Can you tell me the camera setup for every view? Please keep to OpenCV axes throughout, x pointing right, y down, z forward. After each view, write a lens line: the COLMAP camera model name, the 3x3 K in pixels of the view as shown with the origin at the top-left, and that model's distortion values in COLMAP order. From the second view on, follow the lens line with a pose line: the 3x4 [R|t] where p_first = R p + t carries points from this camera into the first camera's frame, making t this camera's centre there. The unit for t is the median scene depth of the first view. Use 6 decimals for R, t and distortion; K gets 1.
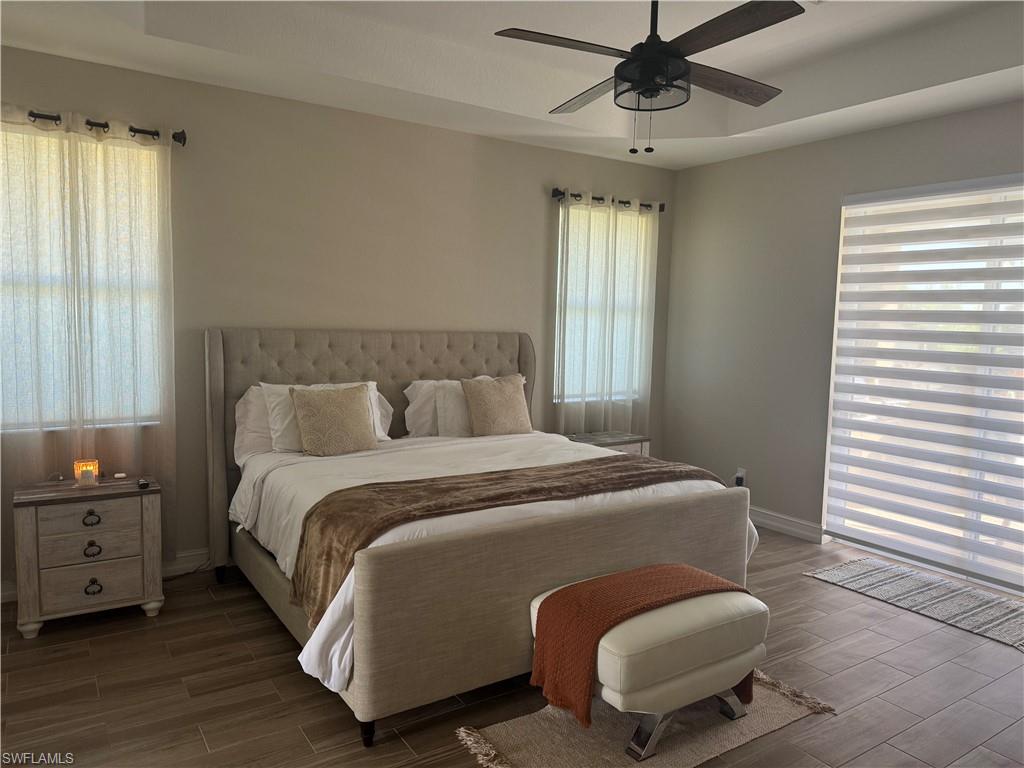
lens RADIAL K [[733.3, 0, 509.3], [0, 733.3, 381.3], [0, 0, 1]] dist [0.004981, -0.002531]
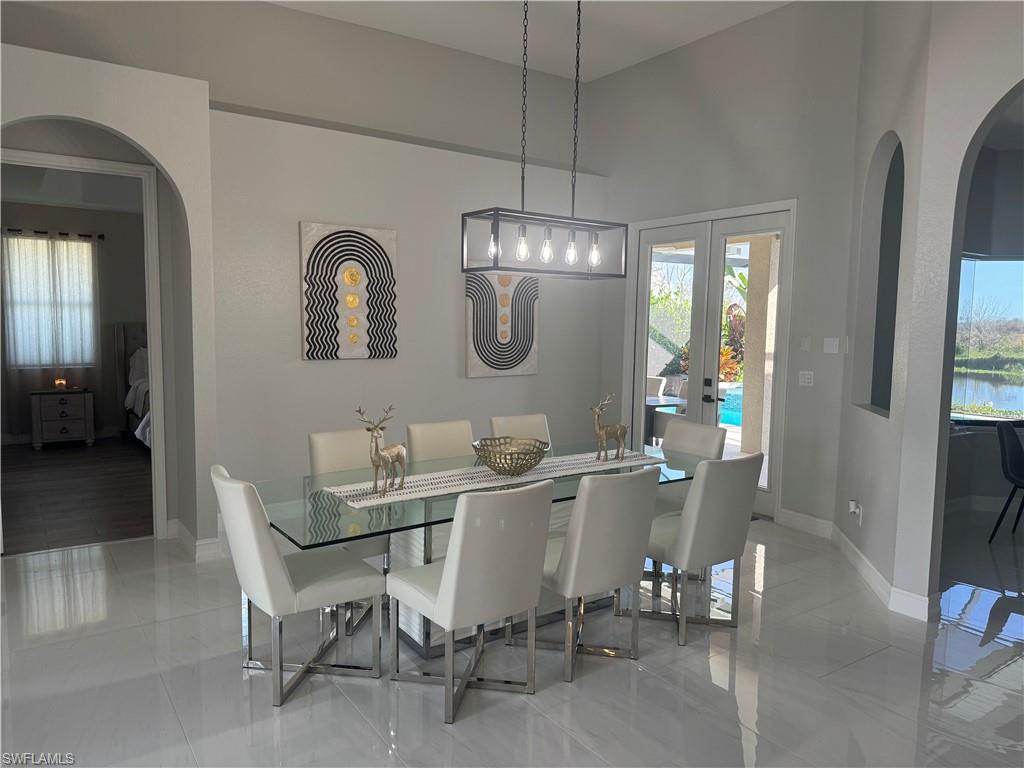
lens RADIAL K [[733.3, 0, 514.1], [0, 733.3, 383.8], [0, 0, 1]] dist [0.004981, -0.002531]
pose [[0.999461, -0.009342, 0.031465, 0.755157], [0.009216, 0.999949, 0.004144, 0.120218], [-0.031502, -0.003852, 0.999496, -1.315252]]
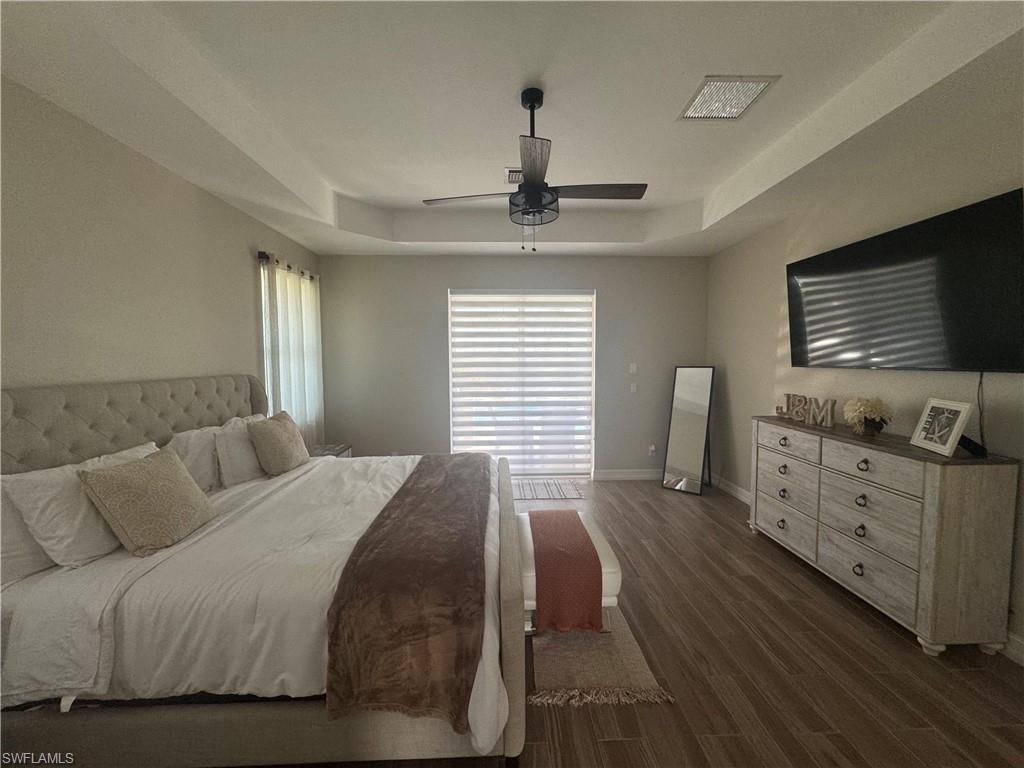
lens RADIAL K [[407.3, 0, 512.4], [0, 407.3, 387.7], [0, 0, 1]] dist [-0.000742, 0.000285]
pose [[0.518049, -0.086771, 0.850938, -0.433745], [0.092307, 0.994703, 0.045234, -0.053324], [-0.850355, 0.055114, 0.523315, 0.459829]]
